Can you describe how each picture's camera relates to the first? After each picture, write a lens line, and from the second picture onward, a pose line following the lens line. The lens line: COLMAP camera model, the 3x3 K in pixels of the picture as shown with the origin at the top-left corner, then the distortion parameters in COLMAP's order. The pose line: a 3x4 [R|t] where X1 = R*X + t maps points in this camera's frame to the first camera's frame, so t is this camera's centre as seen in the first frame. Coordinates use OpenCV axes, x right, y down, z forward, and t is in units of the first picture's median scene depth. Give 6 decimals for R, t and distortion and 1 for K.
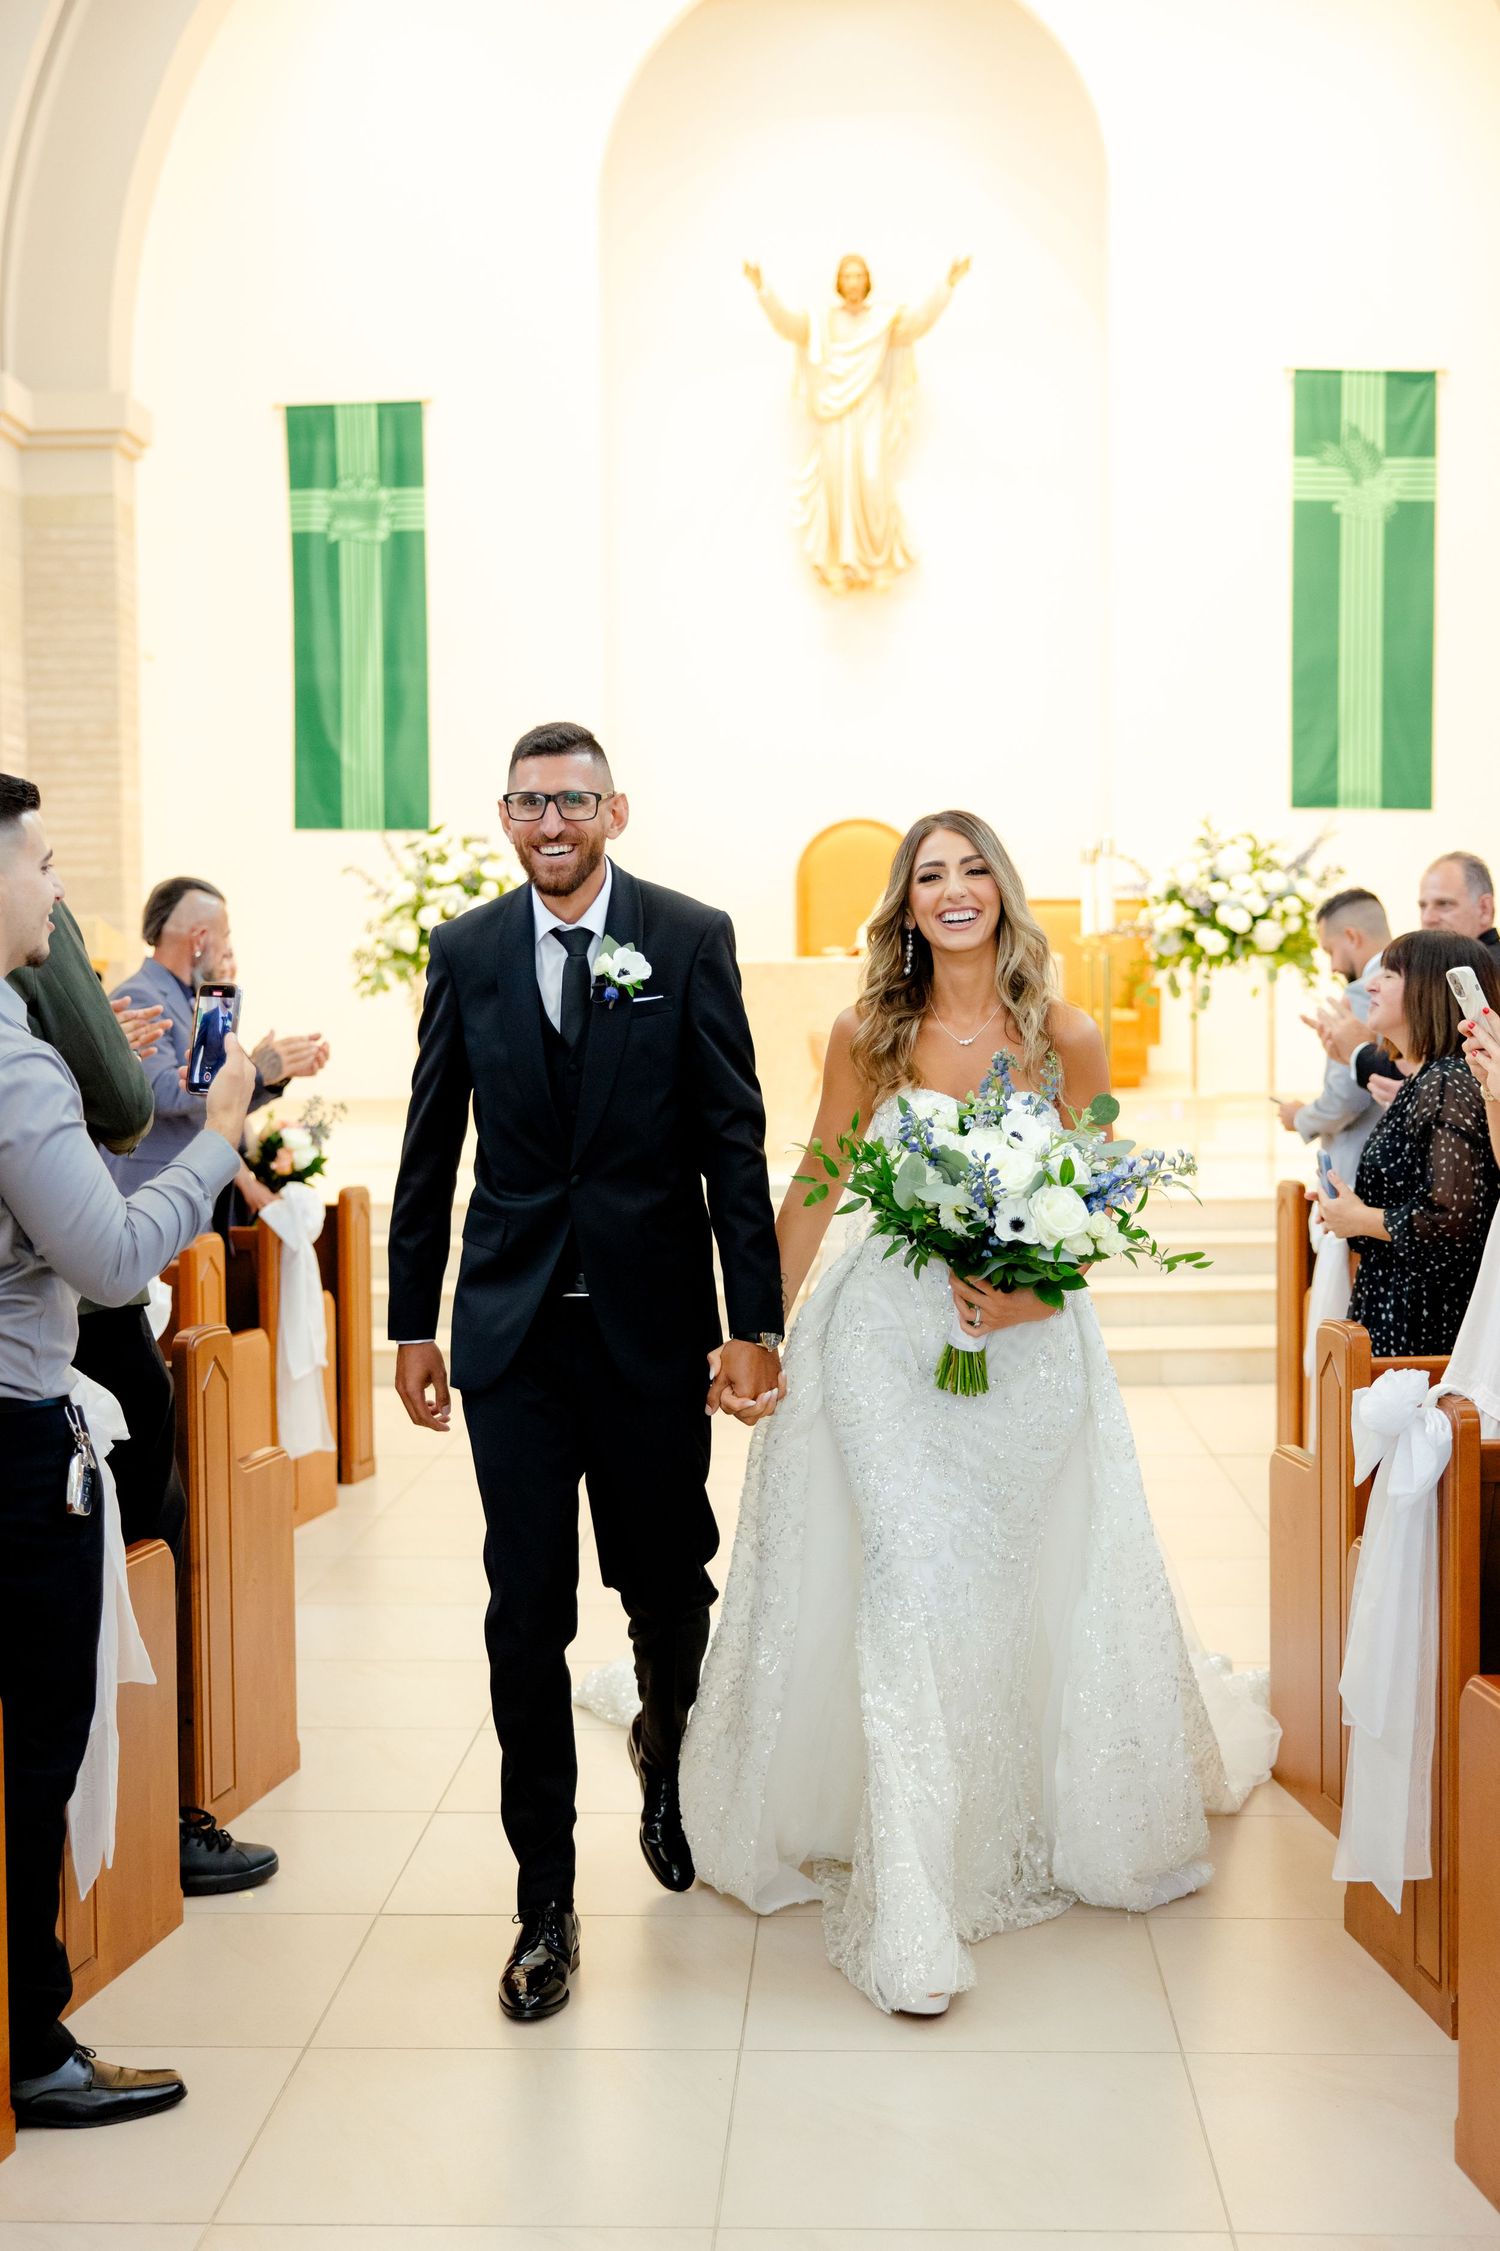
lens RADIAL K [[2957.9, 0, 717.2], [0, 2957.9, 1130.0], [0, 0, 1]] dist [0.003760, 0.046241]
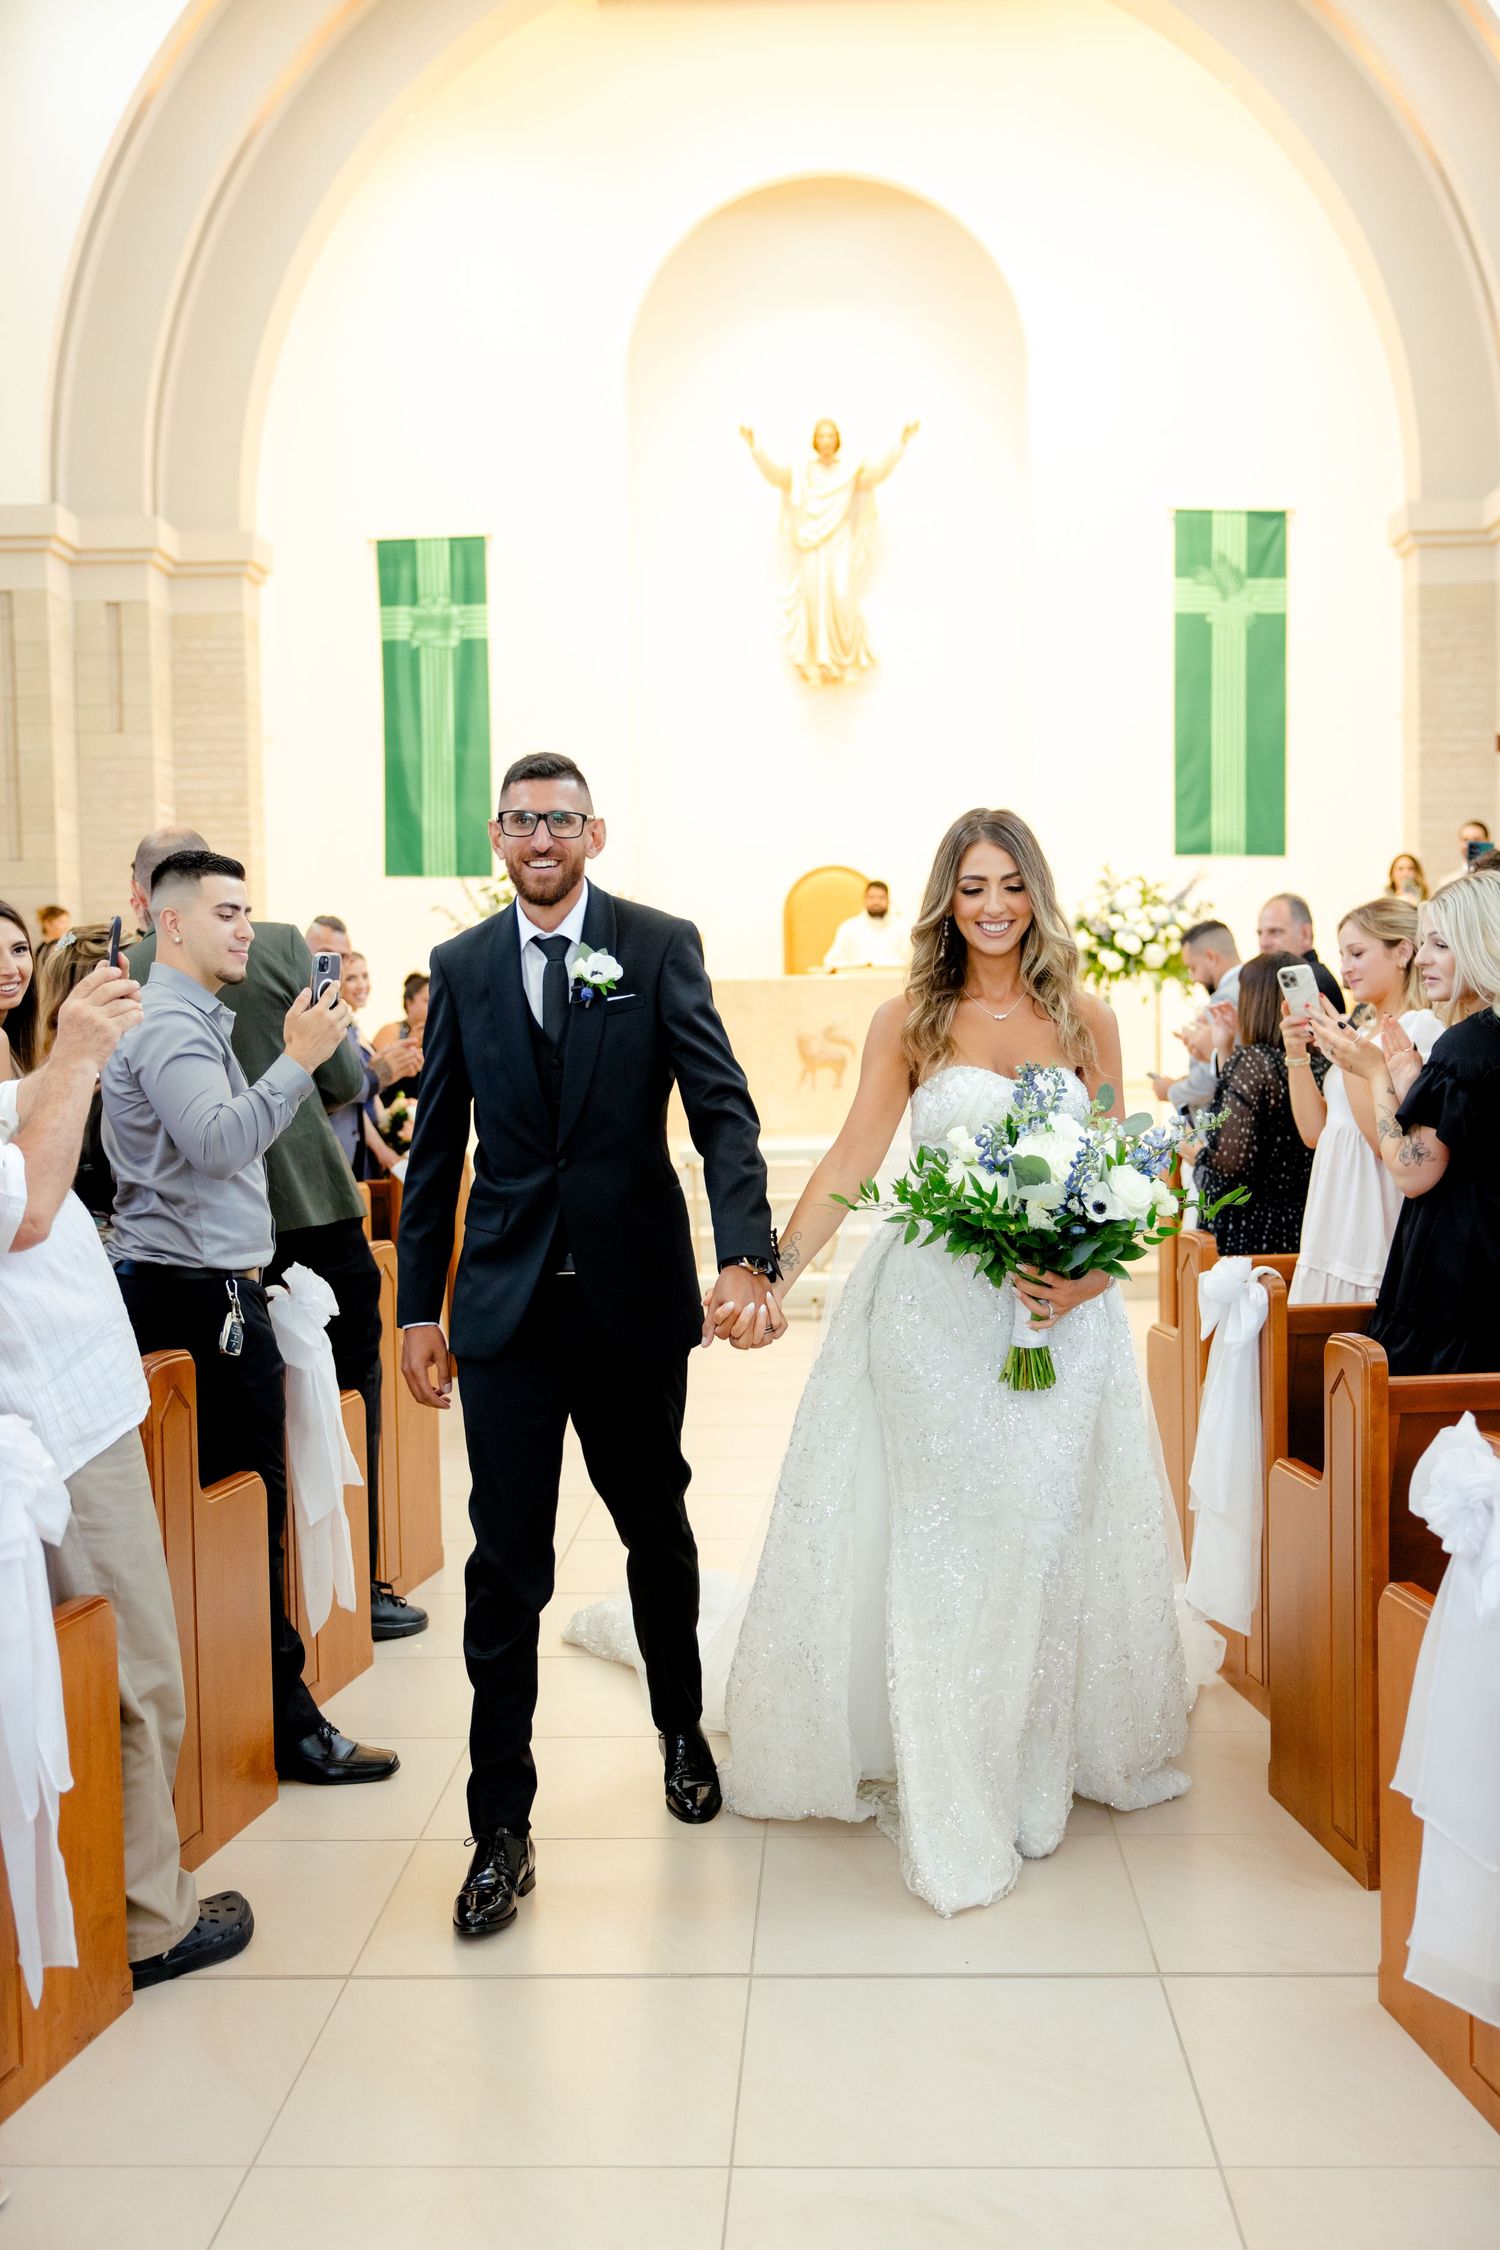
lens RADIAL K [[2412.8, 0, 746.1], [0, 2412.8, 1131.6], [0, 0, 1]] dist [-0.002780, 0.011376]
pose [[0.999892, -0.006692, 0.013082, -0.004039], [0.006617, 0.999961, 0.005779, 0.002425], [-0.013120, -0.005692, 0.999898, -0.033816]]
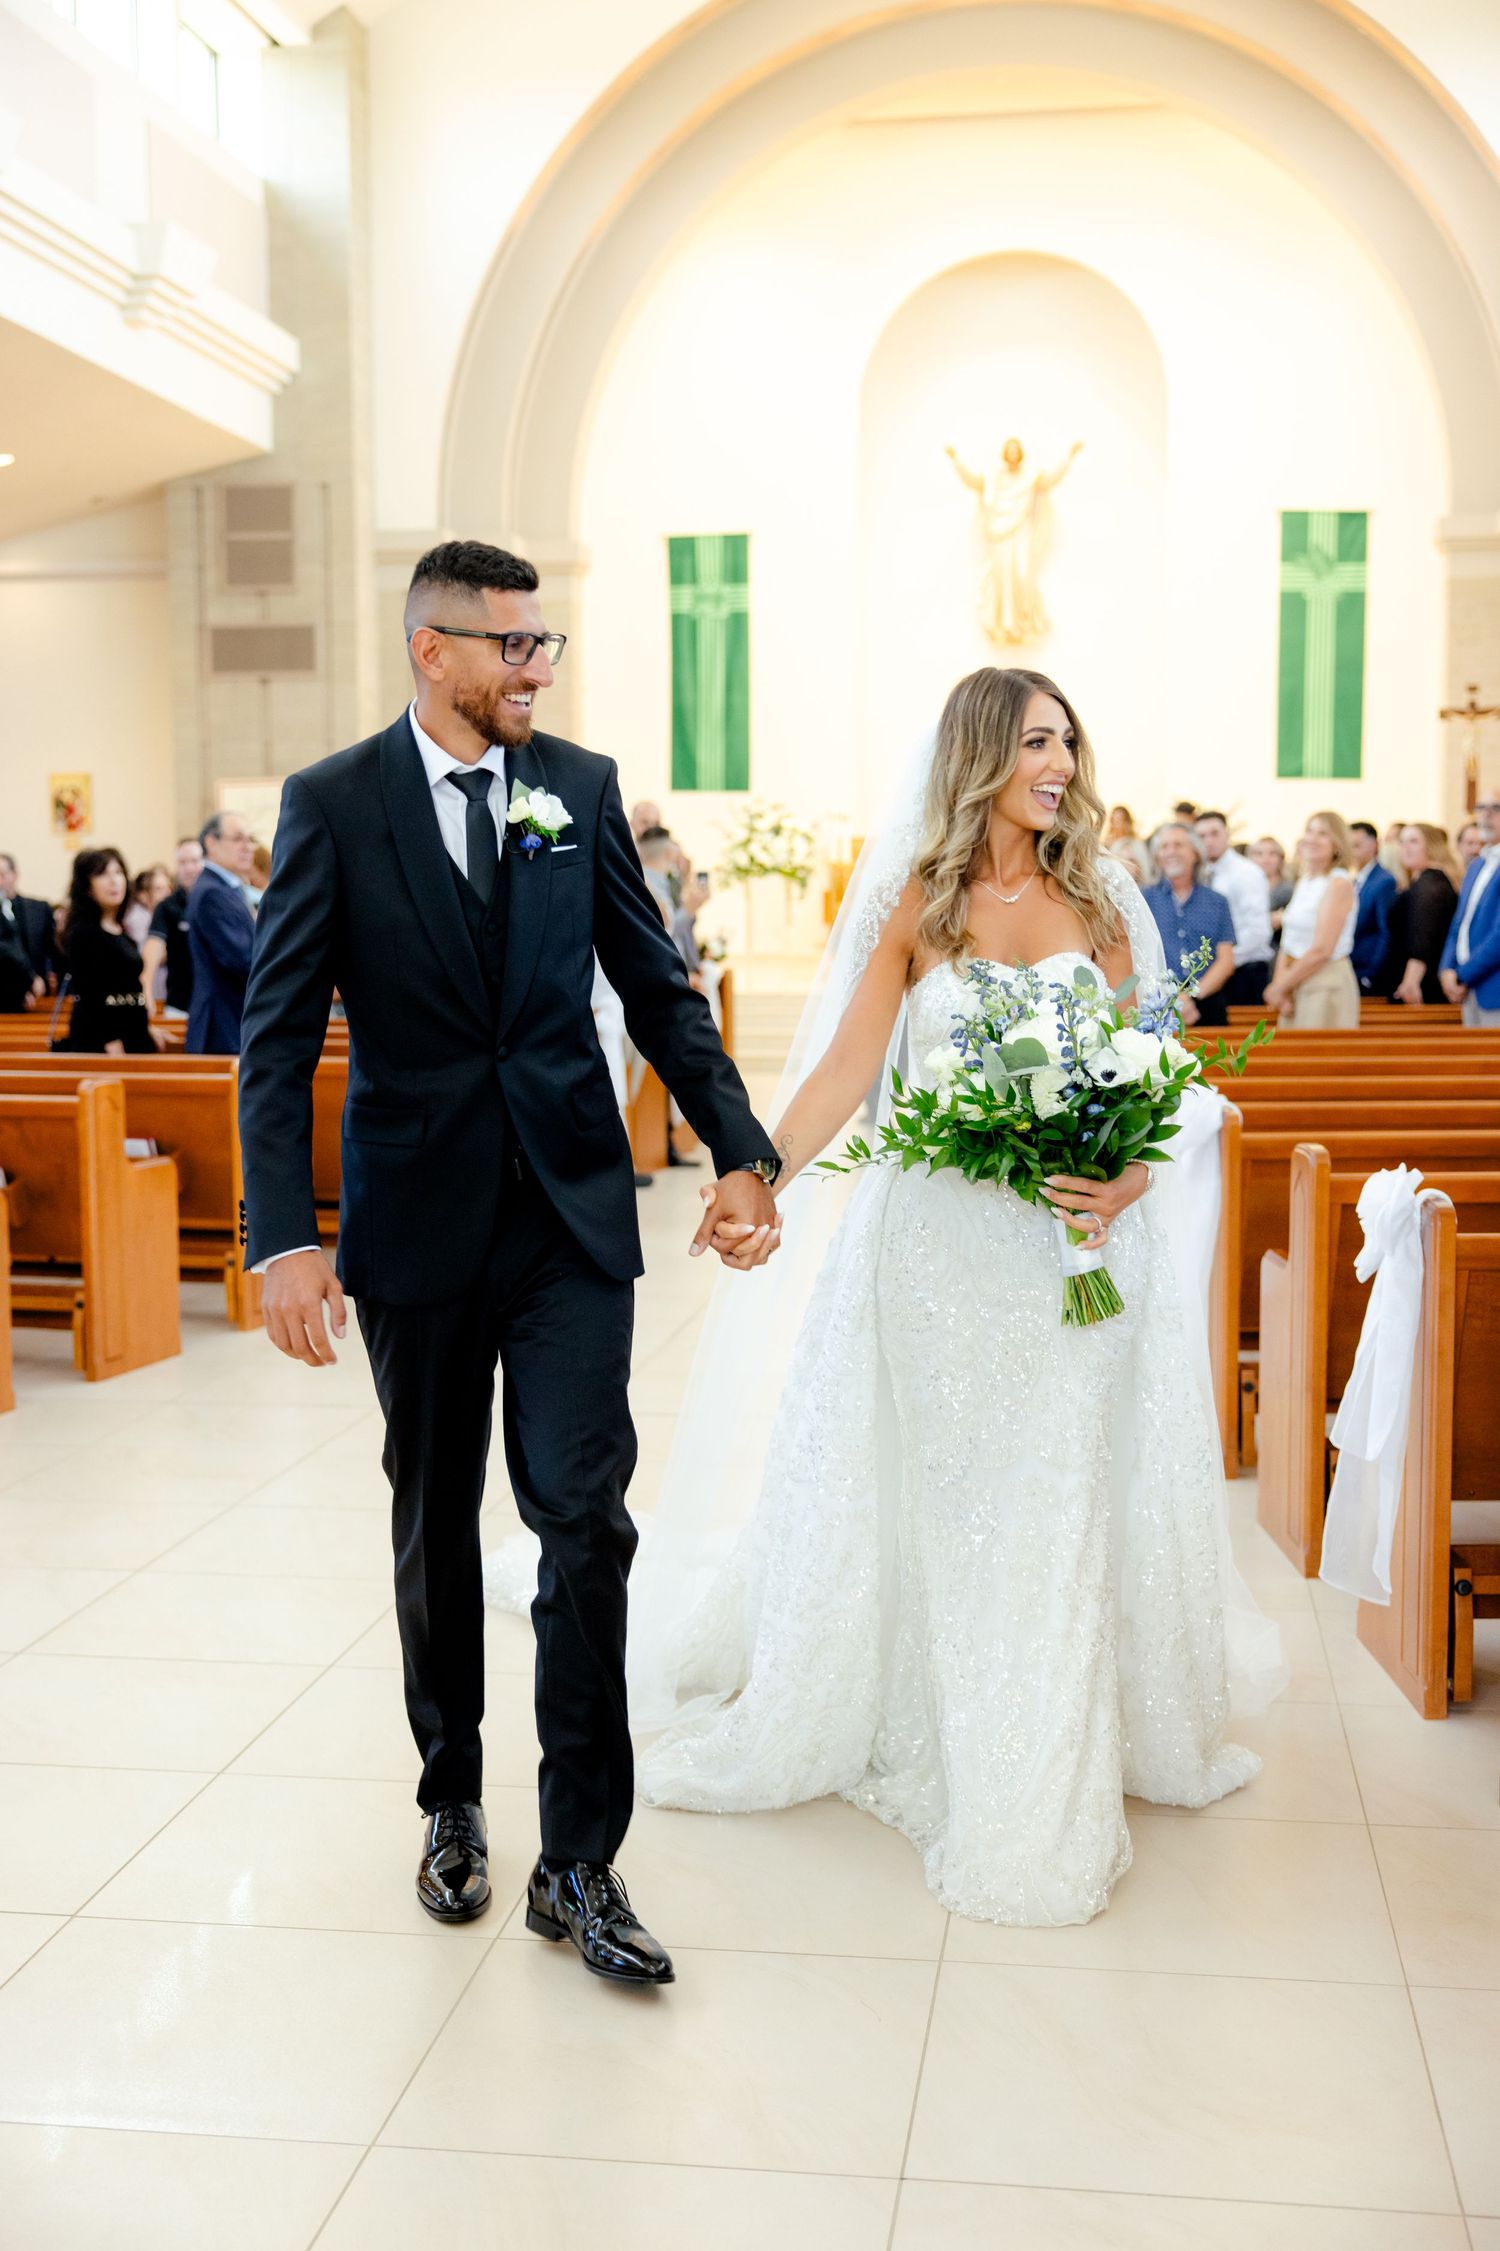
lens RADIAL K [[2455.8, 0, 746.3], [0, 2455.8, 1144.2], [0, 0, 1]] dist [0.000931, 0.024448]
pose [[0.995699, 0.013108, -0.091717, 0.032715], [-0.008119, 0.998478, 0.054556, 0.022993], [0.092293, -0.053576, 0.994290, -0.427841]]
